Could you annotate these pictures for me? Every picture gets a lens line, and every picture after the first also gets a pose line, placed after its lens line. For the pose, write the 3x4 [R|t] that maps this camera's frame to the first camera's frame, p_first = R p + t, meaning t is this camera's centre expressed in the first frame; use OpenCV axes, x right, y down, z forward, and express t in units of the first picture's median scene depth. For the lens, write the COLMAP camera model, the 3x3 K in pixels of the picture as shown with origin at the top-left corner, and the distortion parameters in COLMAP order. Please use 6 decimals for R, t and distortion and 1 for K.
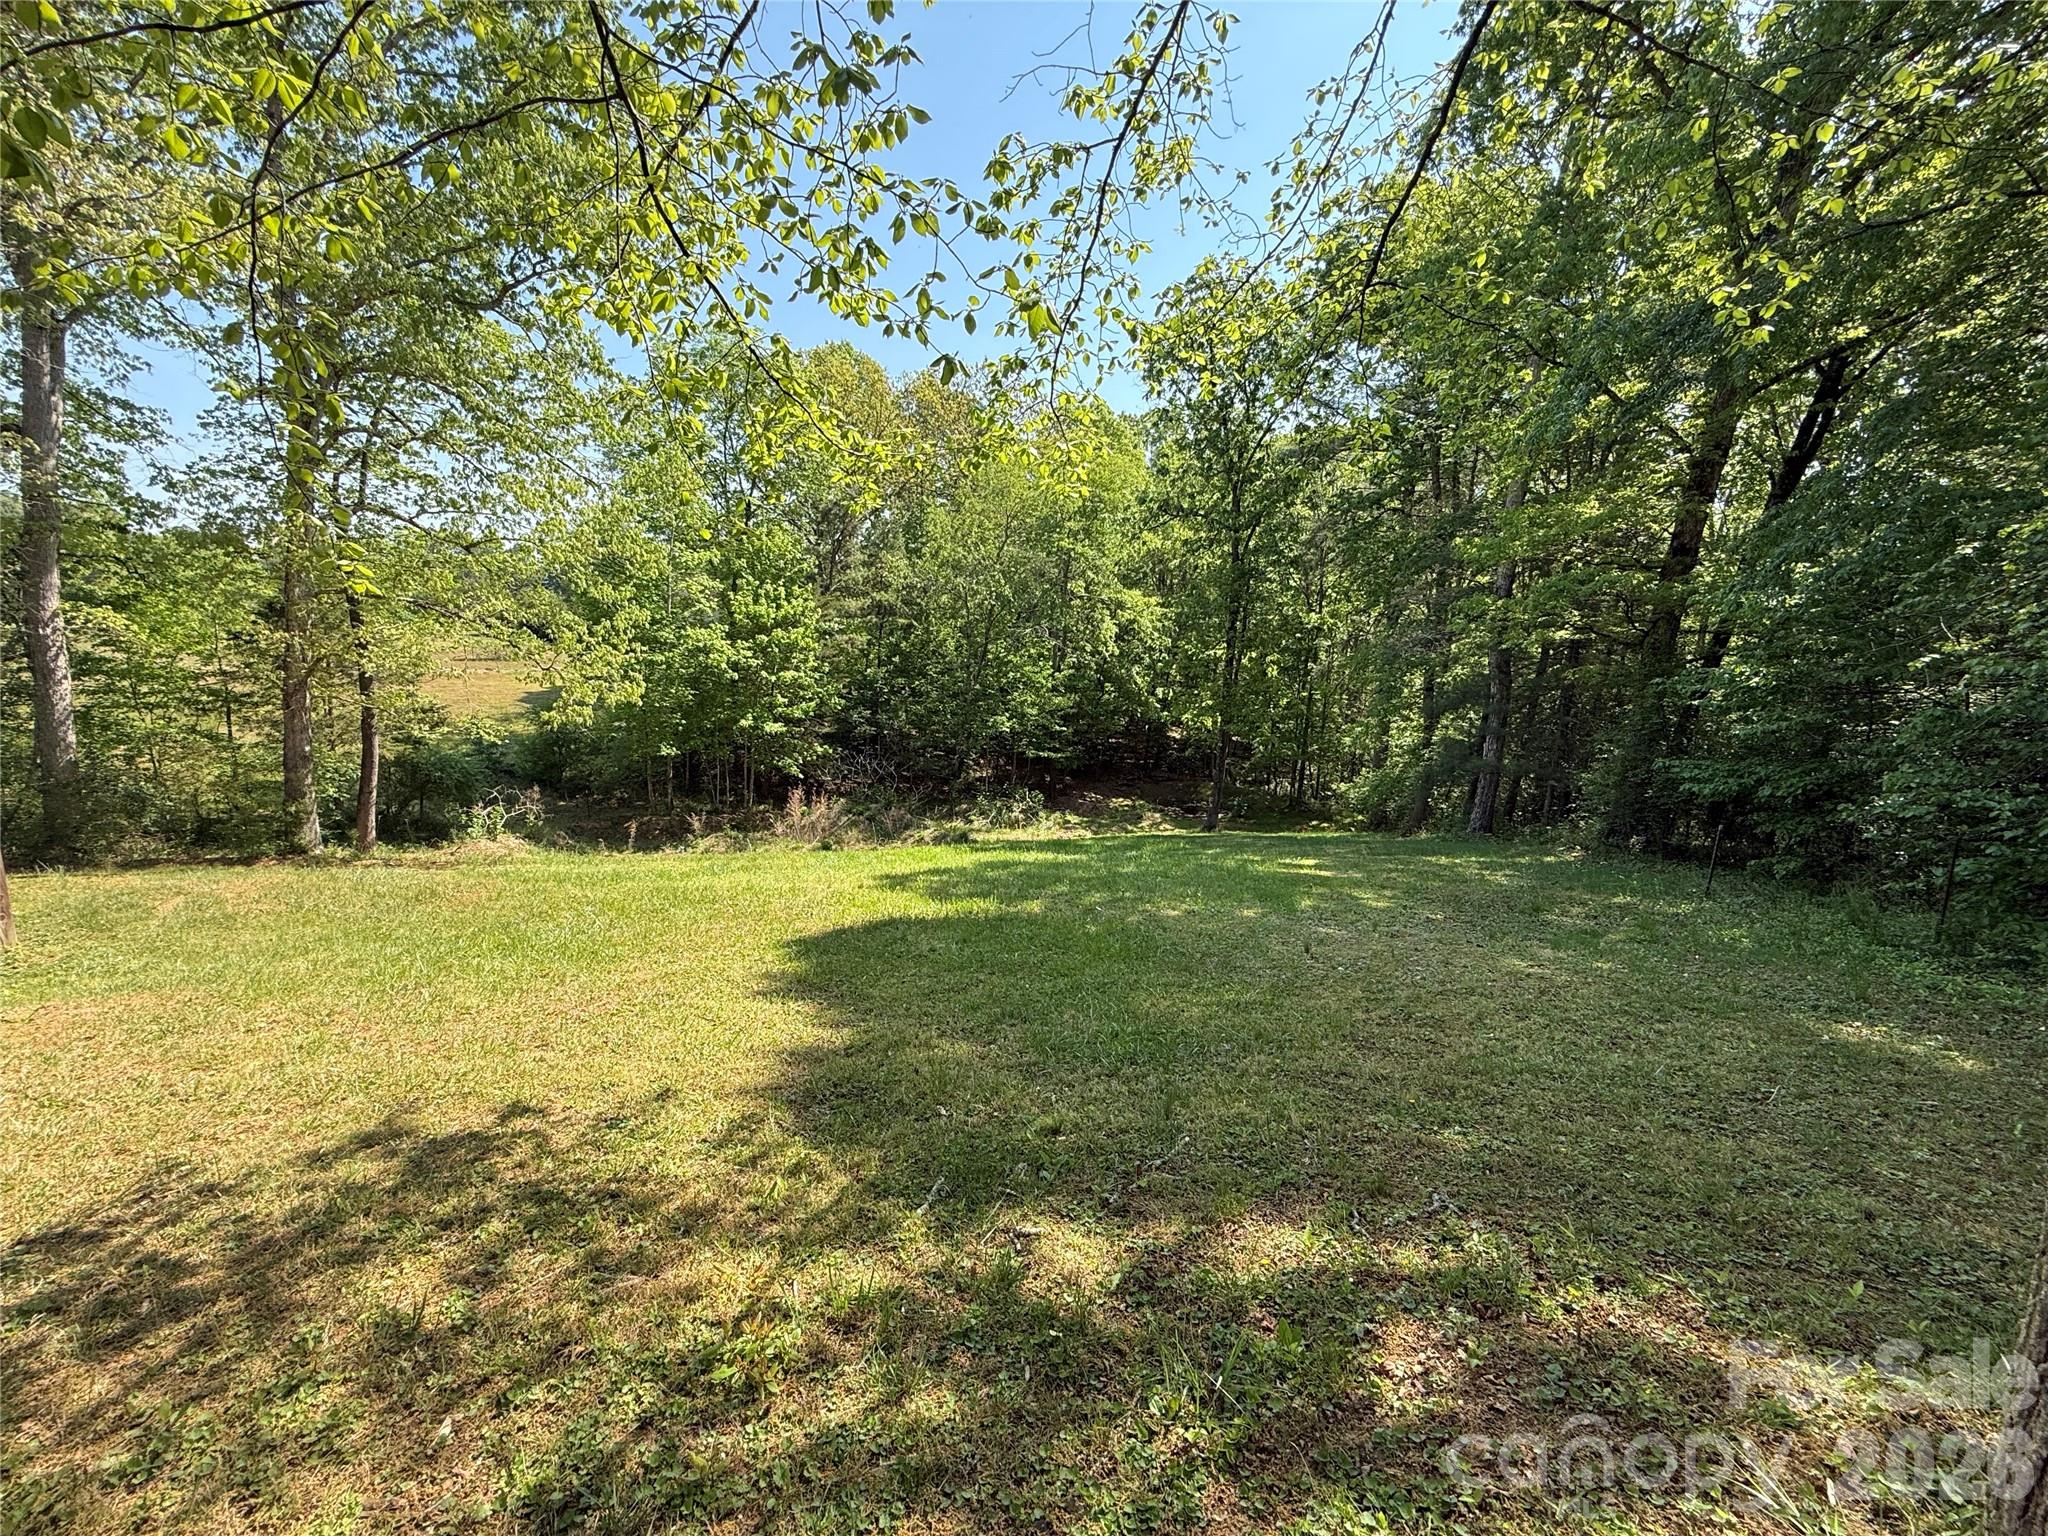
lens RADIAL K [[816.4, 0, 1025.3], [0, 816.4, 772.6], [0, 0, 1]] dist [-0.001745, -0.000140]
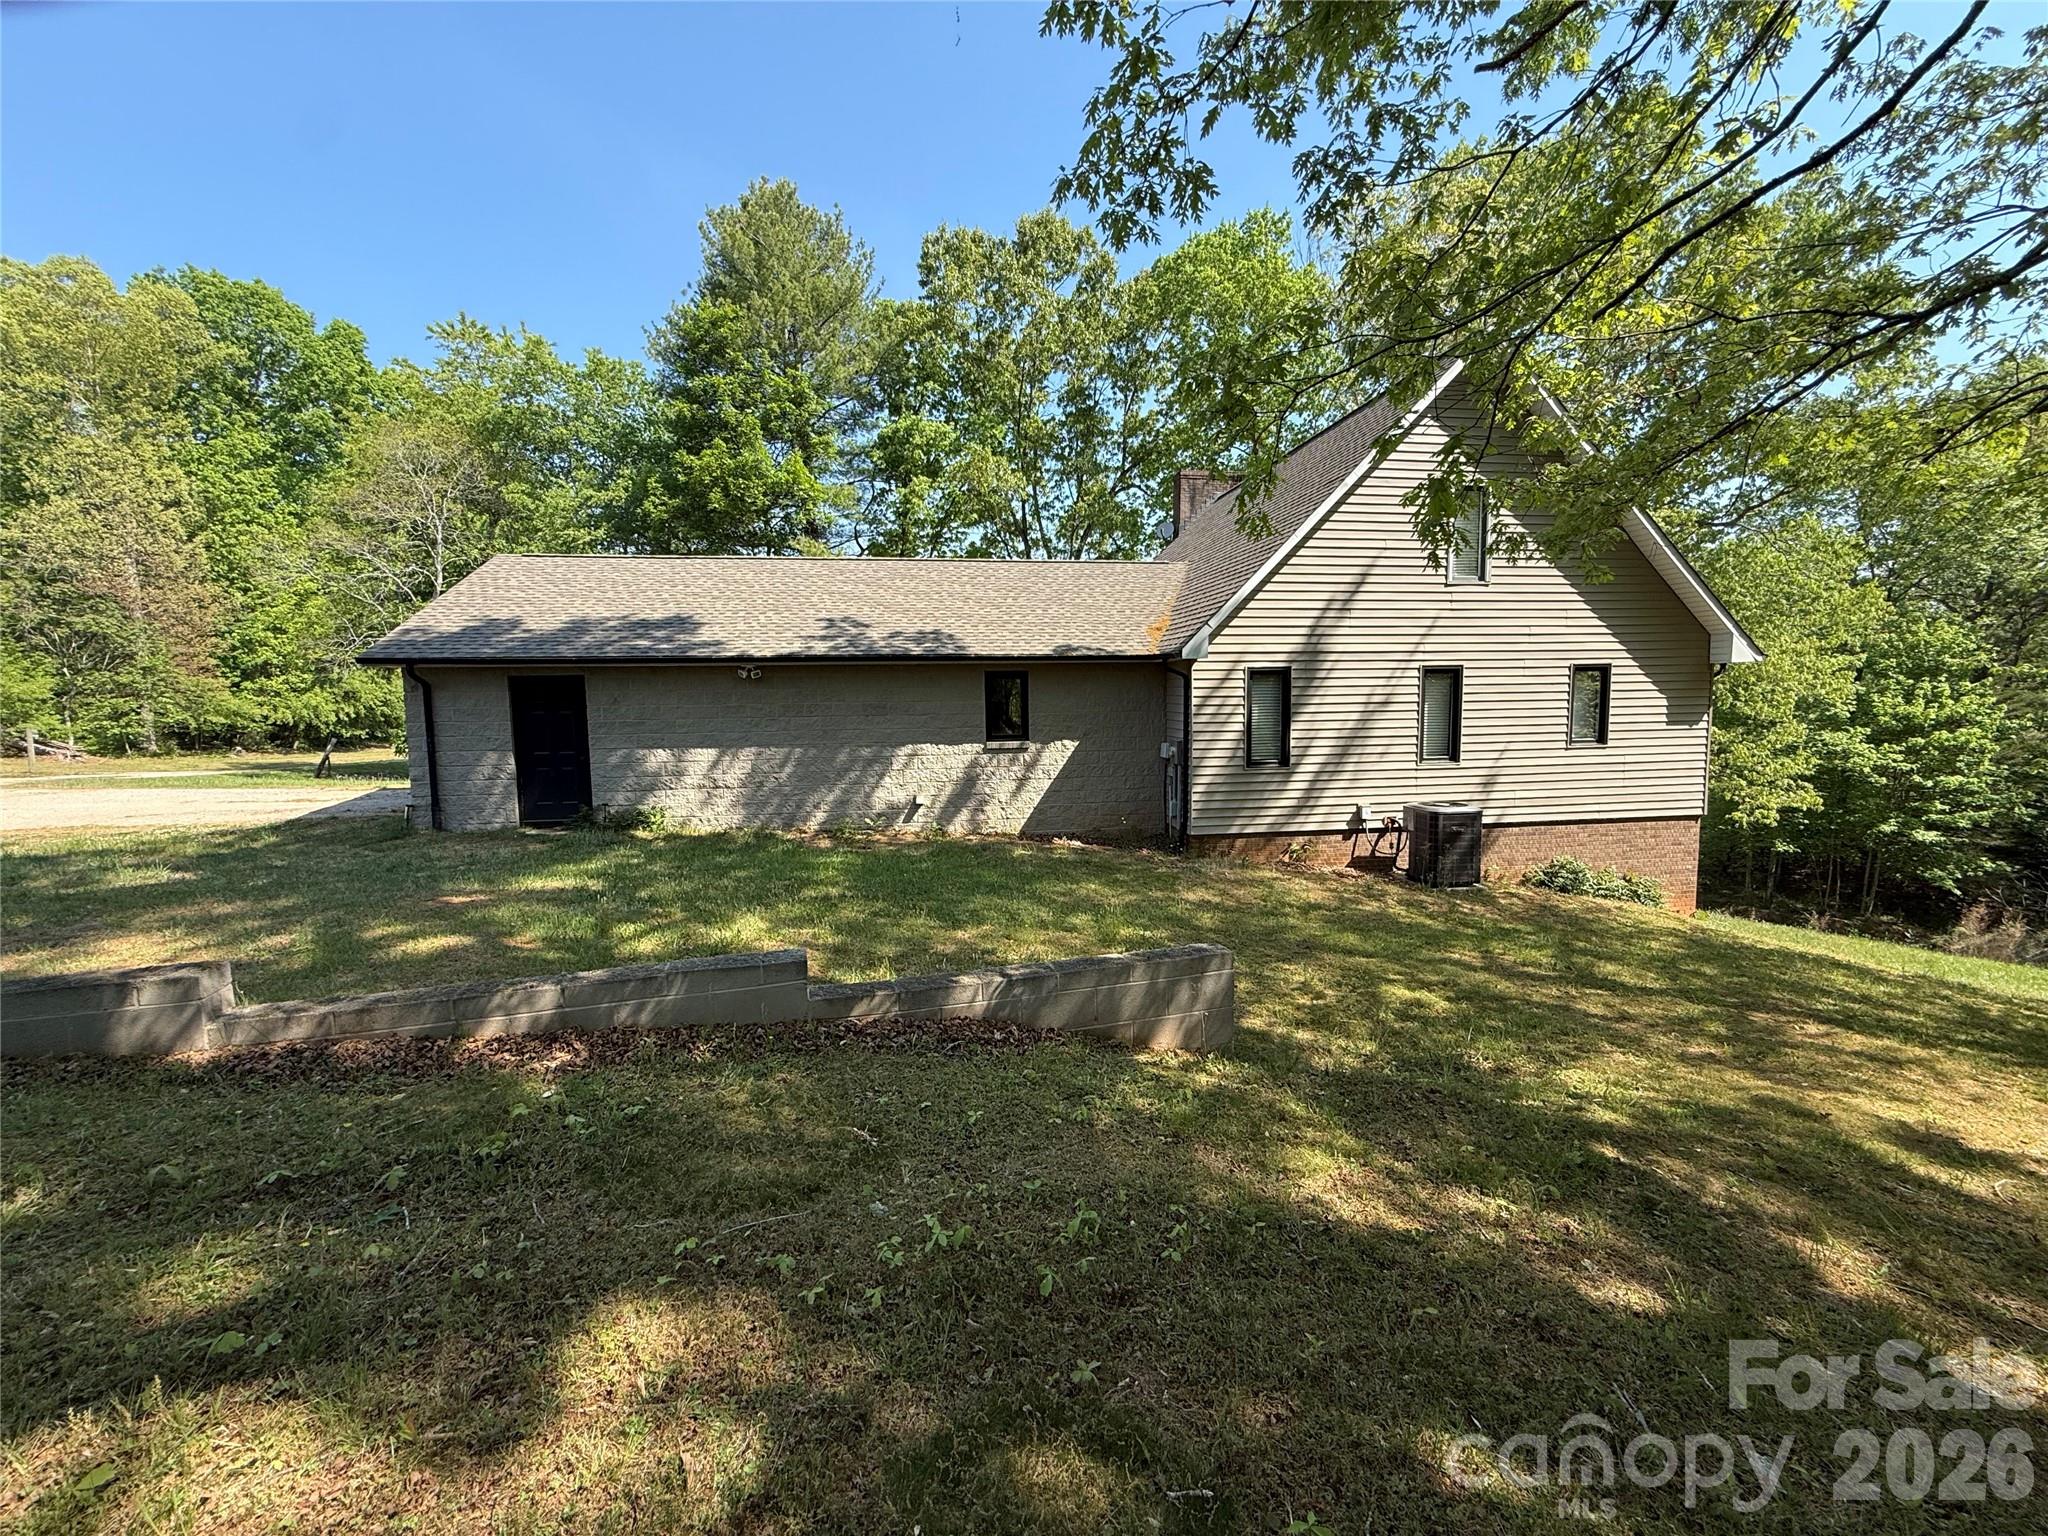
lens RADIAL K [[816.4, 0, 1030.8], [0, 816.4, 764.4], [0, 0, 1]] dist [-0.001745, -0.000140]
pose [[0.495375, 0.032669, -0.868065, -0.009315], [-0.115755, 0.992863, -0.028692, 0.008659], [0.860932, 0.114696, 0.495621, -0.338276]]
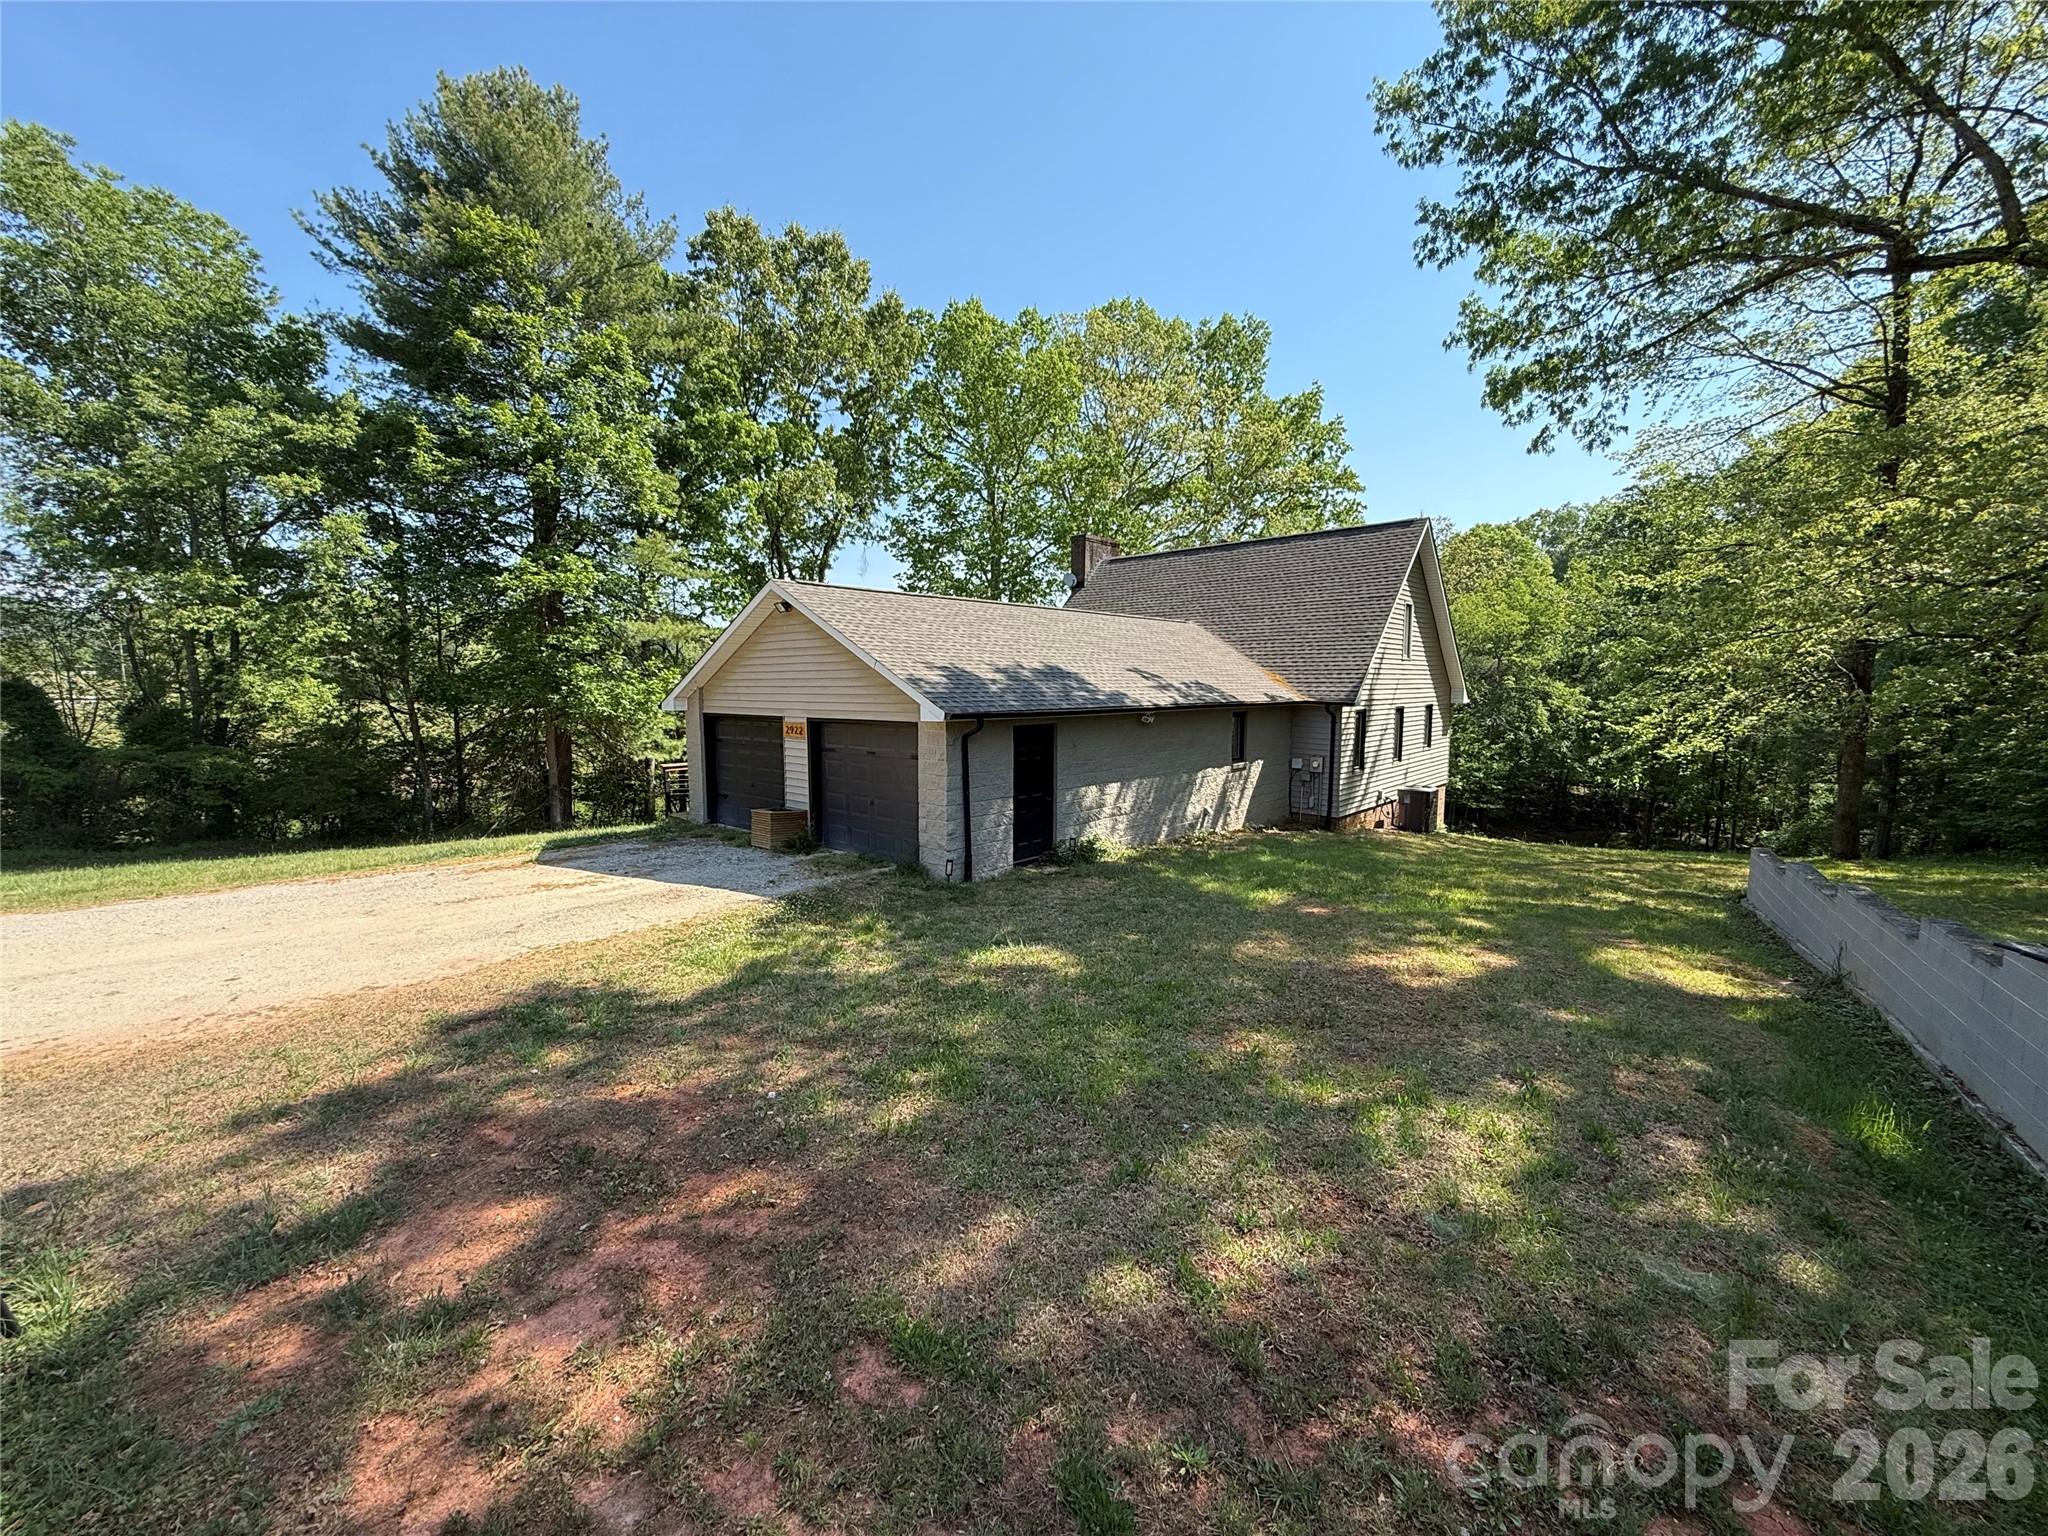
lens RADIAL K [[816.4, 0, 1019.2], [0, 816.4, 770.4], [0, 0, 1]] dist [-0.001745, -0.000140]
pose [[0.935709, 0.003687, -0.352754, -0.284649], [-0.026909, 0.997778, -0.060950, 0.028324], [0.351745, 0.066524, 0.933729, -0.688129]]
